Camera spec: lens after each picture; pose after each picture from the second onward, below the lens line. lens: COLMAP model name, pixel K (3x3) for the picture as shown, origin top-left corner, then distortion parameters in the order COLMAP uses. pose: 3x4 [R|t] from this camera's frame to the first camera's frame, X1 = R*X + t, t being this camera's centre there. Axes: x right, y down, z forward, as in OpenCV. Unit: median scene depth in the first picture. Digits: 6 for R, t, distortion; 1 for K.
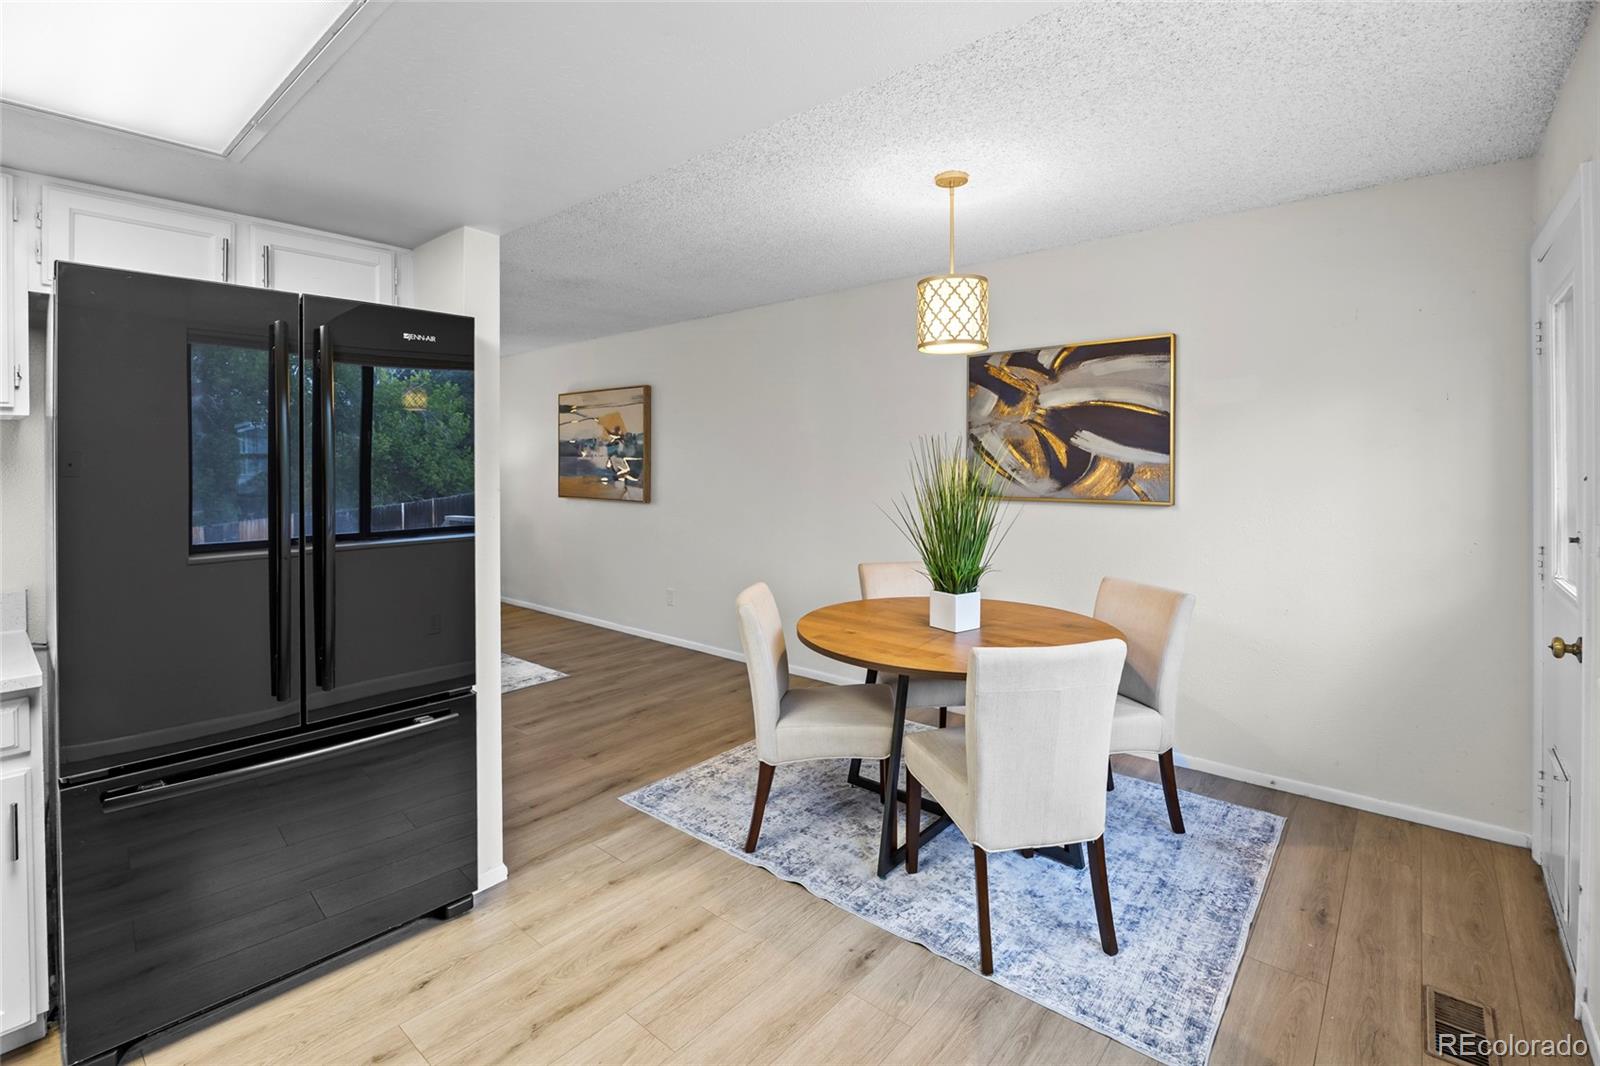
lens RADIAL K [[727.5, 0, 802.6], [0, 727.5, 467.1], [0, 0, 1]] dist [-0.014095, -0.000323]
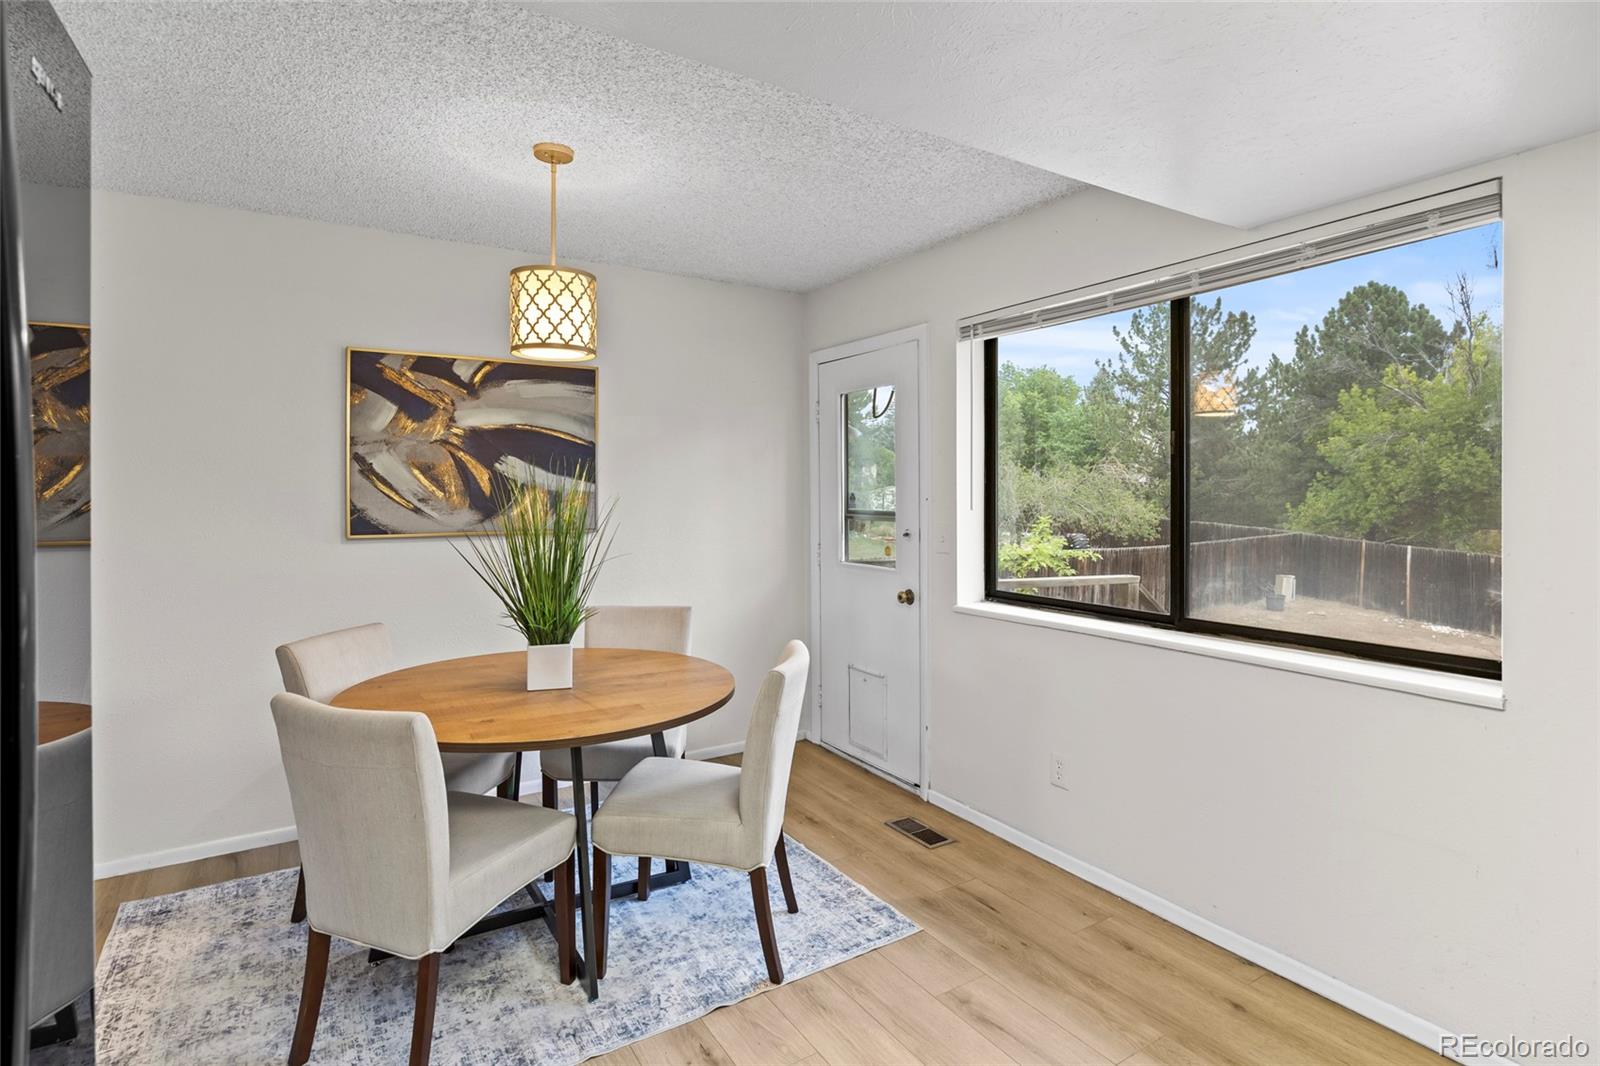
lens RADIAL K [[791.3, 0, 801.1], [0, 791.3, 495.7], [0, 0, 1]] dist [-0.028288, 0.000252]
pose [[0.301668, -0.002364, 0.953410, -0.443355], [0.009653, 0.999953, -0.000575, 0.003979], [-0.953364, 0.009377, 0.301677, 0.346334]]
